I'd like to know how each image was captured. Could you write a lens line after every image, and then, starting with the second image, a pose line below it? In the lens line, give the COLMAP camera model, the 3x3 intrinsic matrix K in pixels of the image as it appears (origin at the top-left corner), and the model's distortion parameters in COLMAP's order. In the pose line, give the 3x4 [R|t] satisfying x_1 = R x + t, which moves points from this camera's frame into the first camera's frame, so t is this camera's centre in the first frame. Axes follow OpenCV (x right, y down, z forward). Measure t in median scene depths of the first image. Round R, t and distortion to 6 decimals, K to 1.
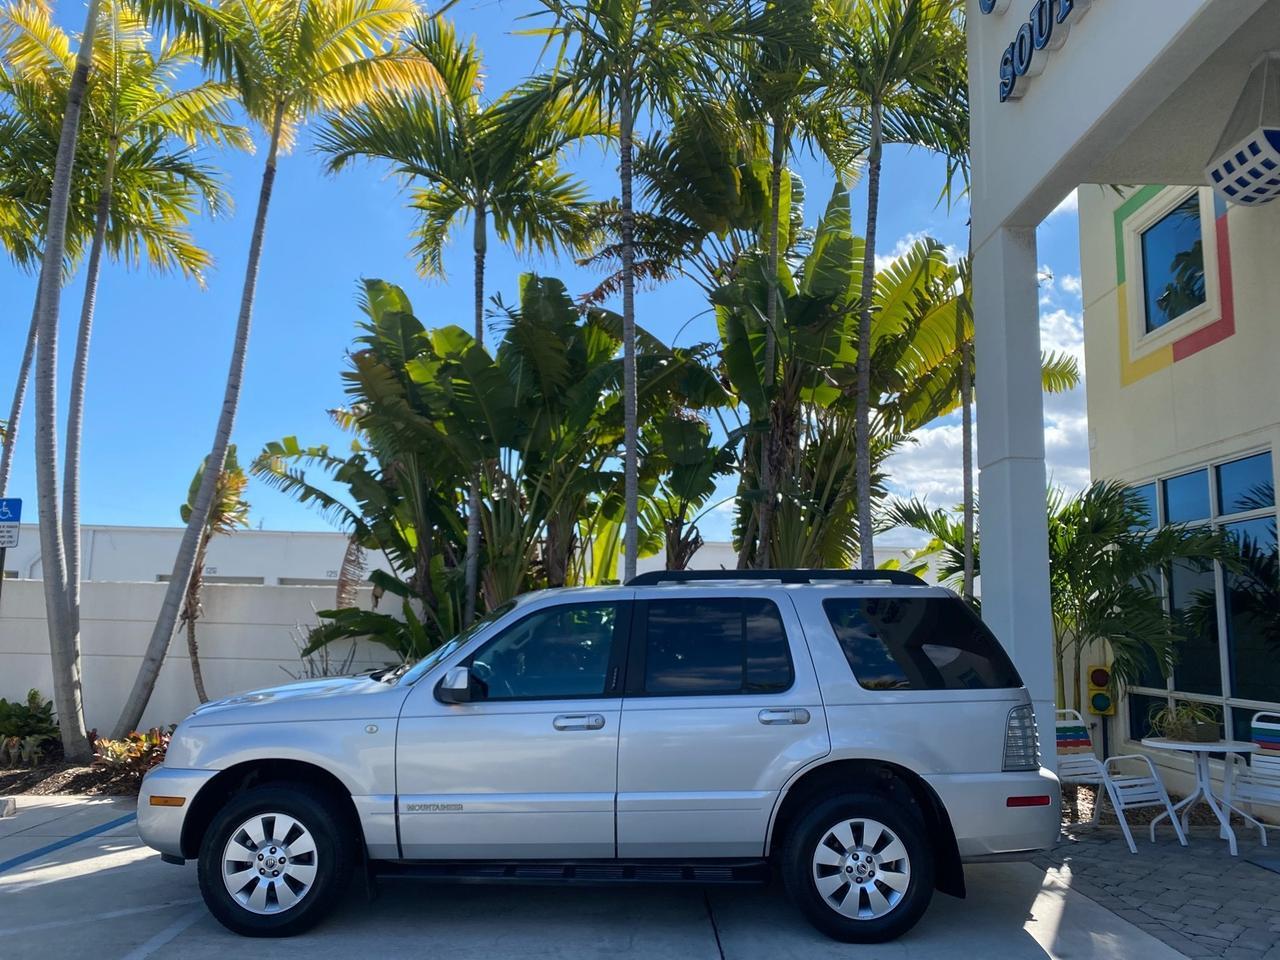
lens RADIAL K [[986.0, 0, 642.7], [0, 986.0, 472.7], [0, 0, 1]] dist [0.014528, -0.007563]
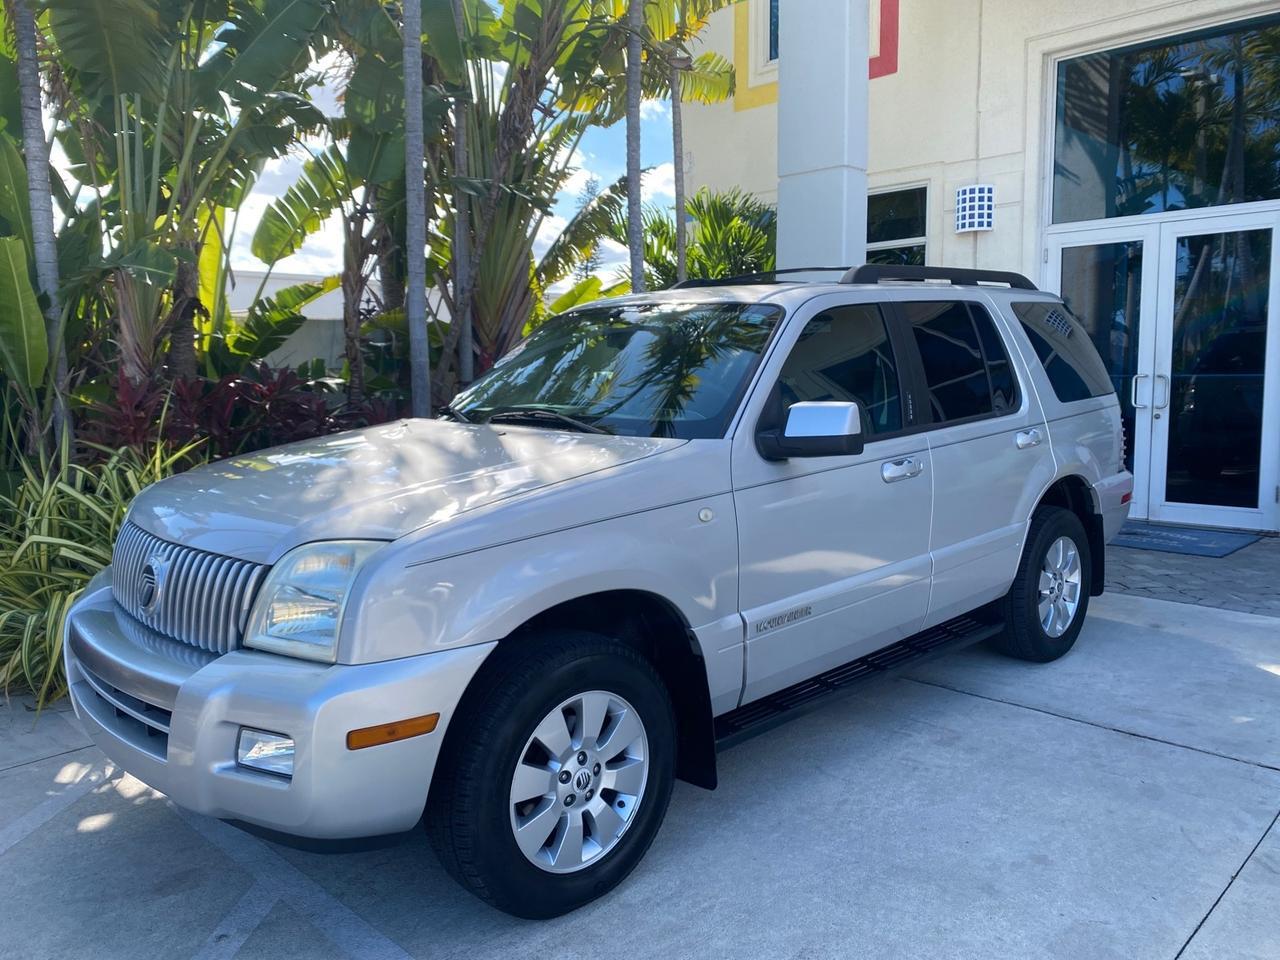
lens RADIAL K [[989.9, 0, 641.1], [0, 989.9, 474.6], [0, 0, 1]] dist [0.005350, 0.003852]
pose [[0.713715, -0.104653, 0.692574, -0.363699], [-0.079647, 0.970236, 0.228687, 0.057269], [-0.695893, -0.218379, 0.684137, 0.335286]]
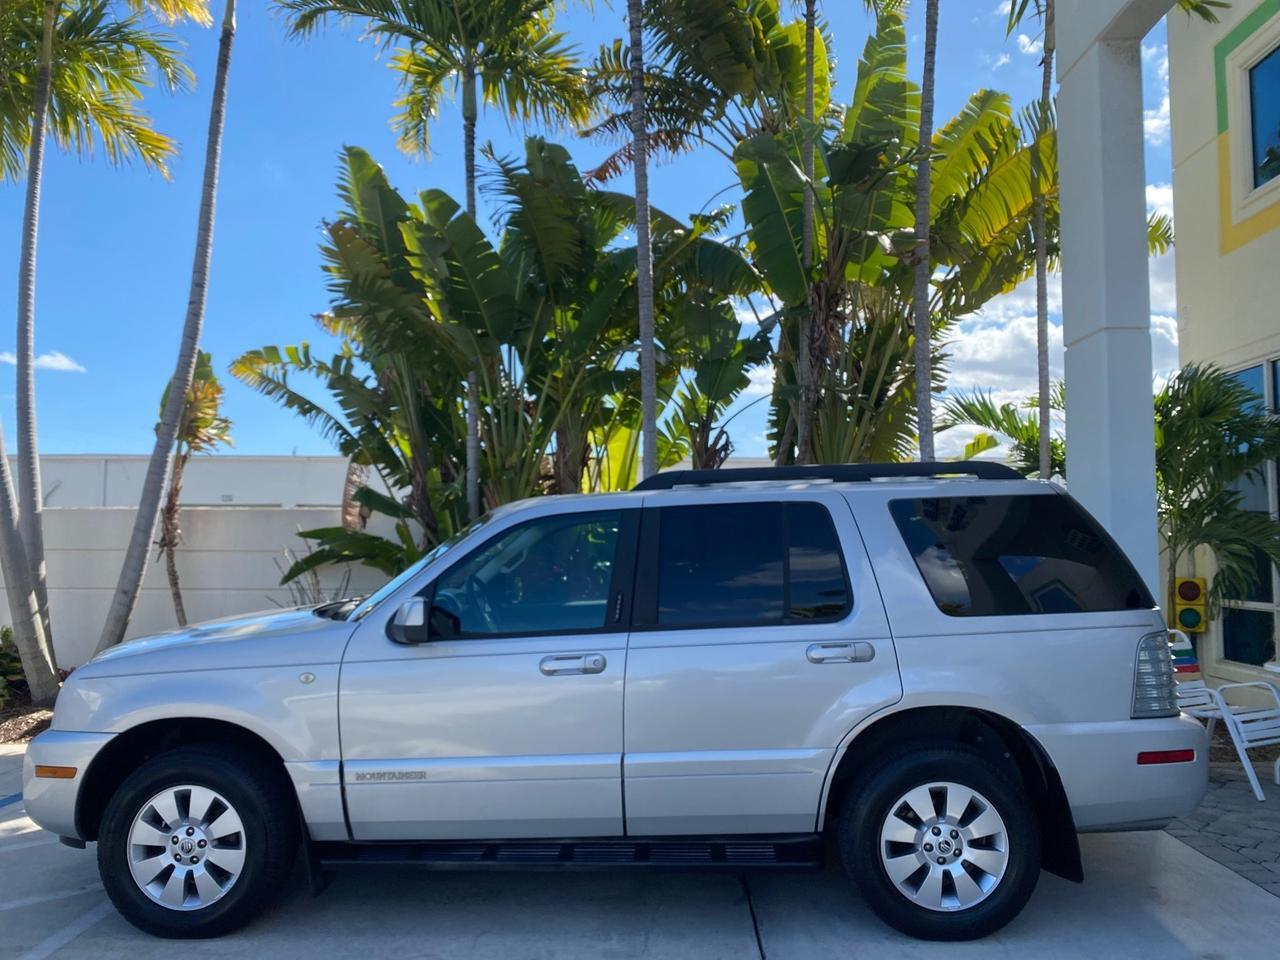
lens RADIAL K [[989.9, 0, 641.1], [0, 989.9, 474.6], [0, 0, 1]] dist [0.005350, 0.003852]
pose [[0.999034, -0.023921, -0.036871, 0.010956], [0.026811, 0.996434, 0.080004, 0.023245], [0.034826, -0.080916, 0.996112, 0.128023]]
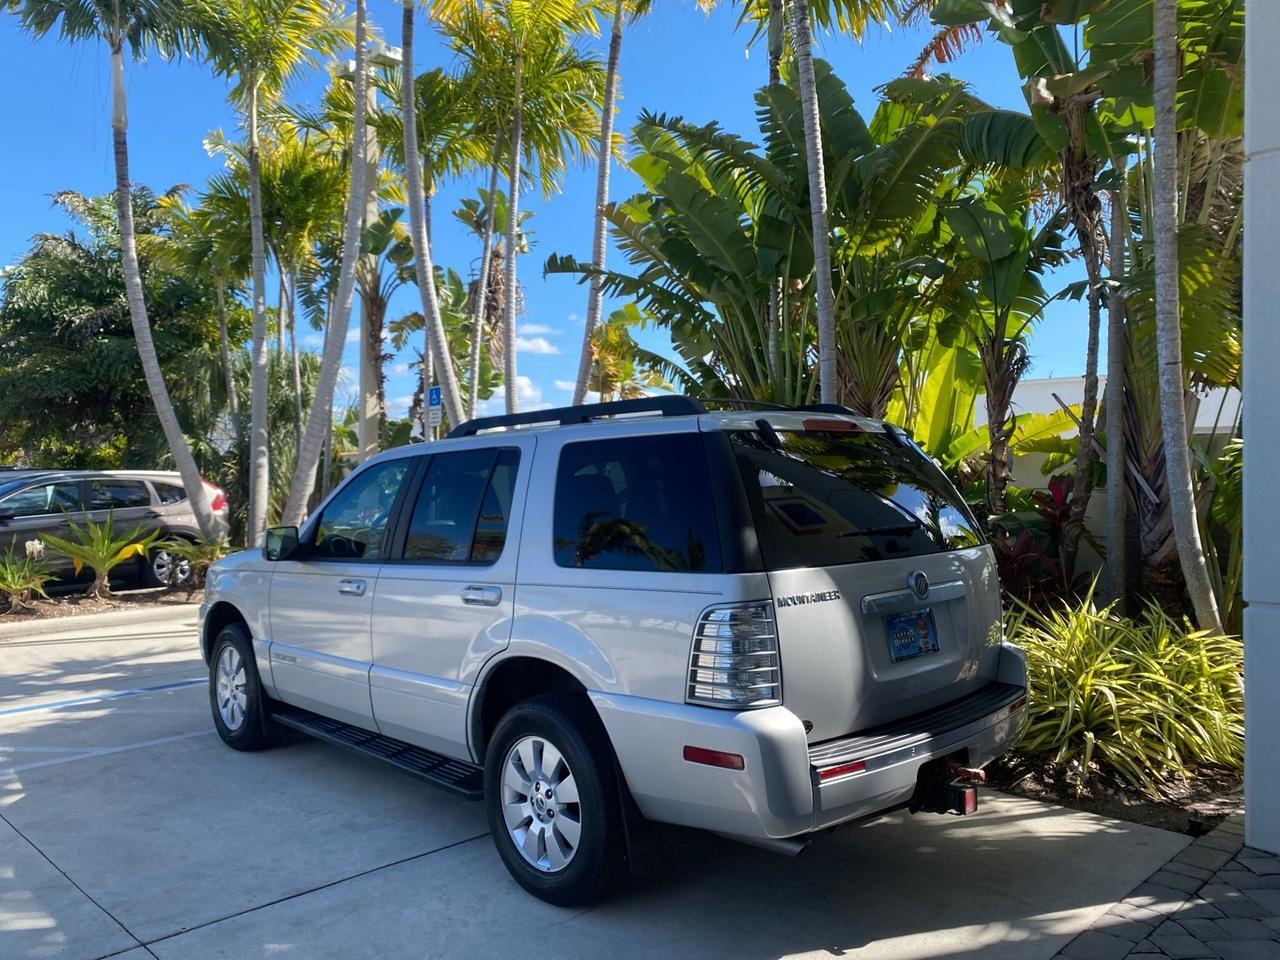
lens RADIAL K [[984.7, 0, 644.7], [0, 984.7, 473.2], [0, 0, 1]] dist [0.008912, 0.003562]
pose [[0.689187, -0.022895, -0.724221, 0.416493], [0.127593, 0.987717, 0.090197, 0.052154], [0.713261, -0.154568, 0.683643, 0.304012]]
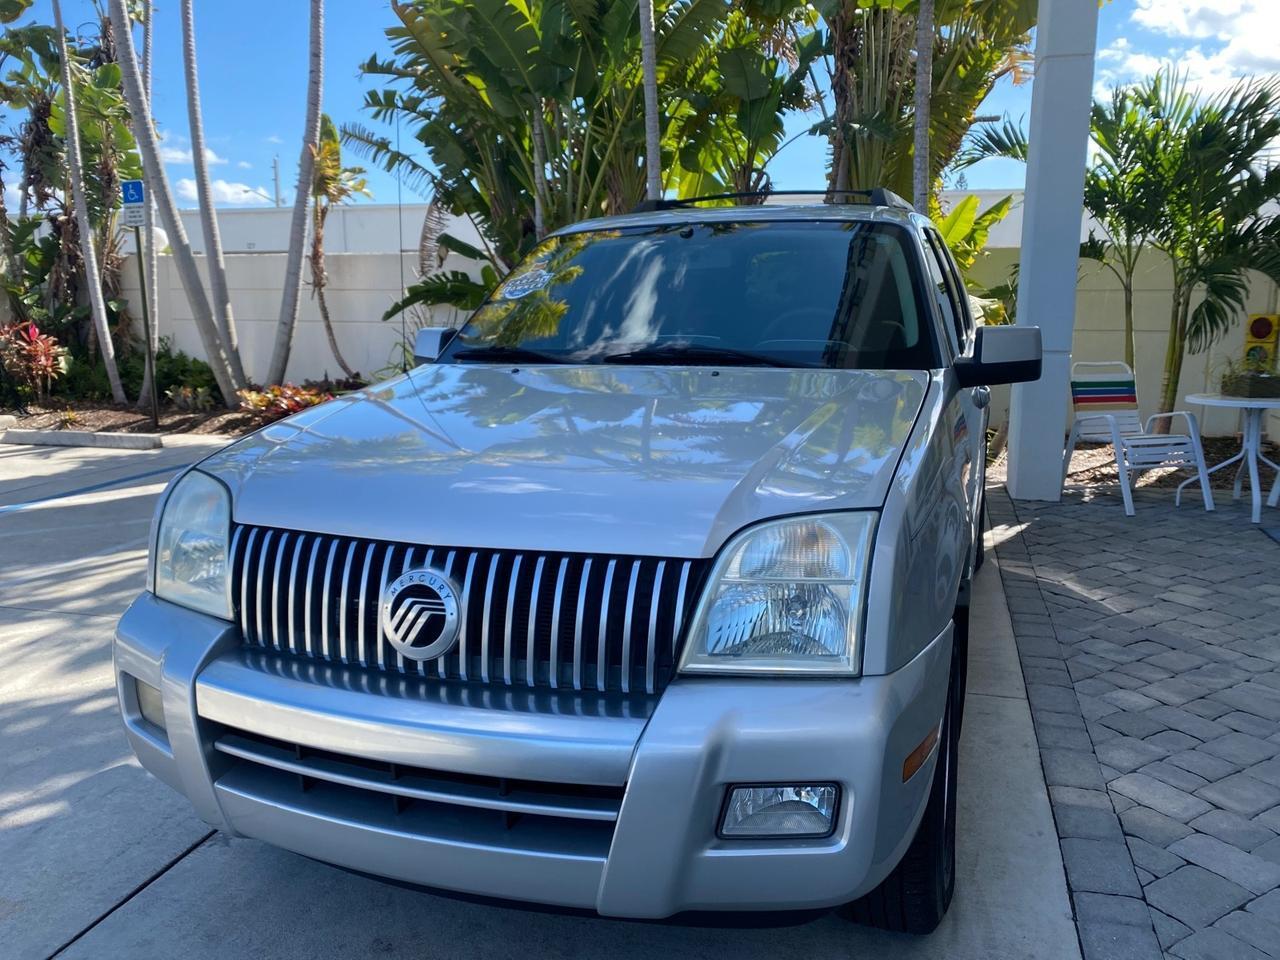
lens RADIAL K [[984.7, 0, 644.7], [0, 984.7, 473.2], [0, 0, 1]] dist [0.008912, 0.003562]
pose [[0.953886, 0.030458, -0.298619, 0.244175], [0.069350, 0.945561, 0.317970, 0.021774], [0.292047, -0.324016, 0.899845, 0.052384]]
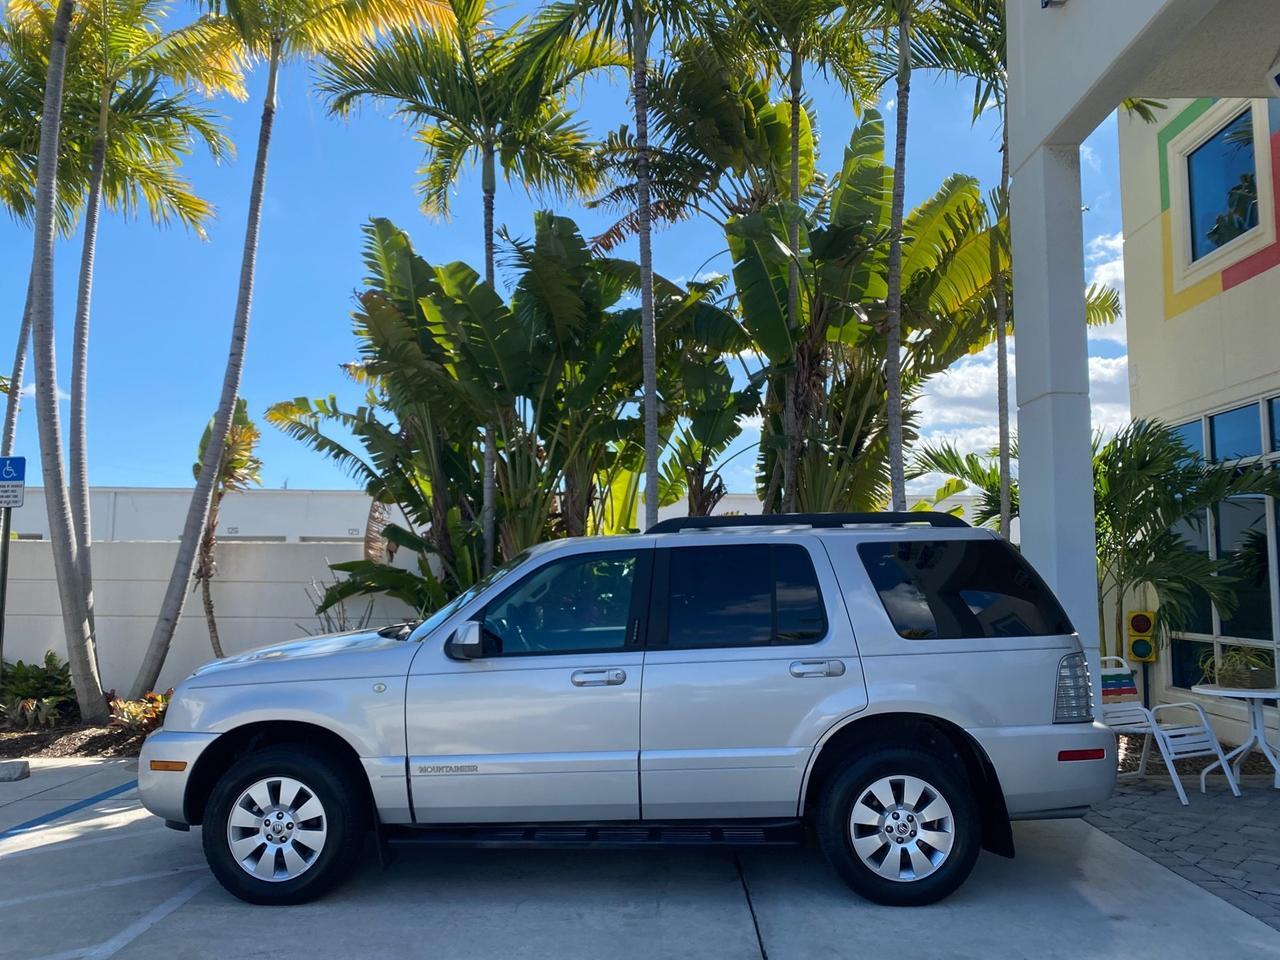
lens RADIAL K [[986.0, 0, 642.7], [0, 986.0, 472.7], [0, 0, 1]] dist [0.014528, -0.007563]
pose [[0.999587, -0.018119, -0.022317, 0.001075], [0.019120, 0.998781, 0.045514, 0.008284], [0.021466, -0.045922, 0.998714, 0.037687]]
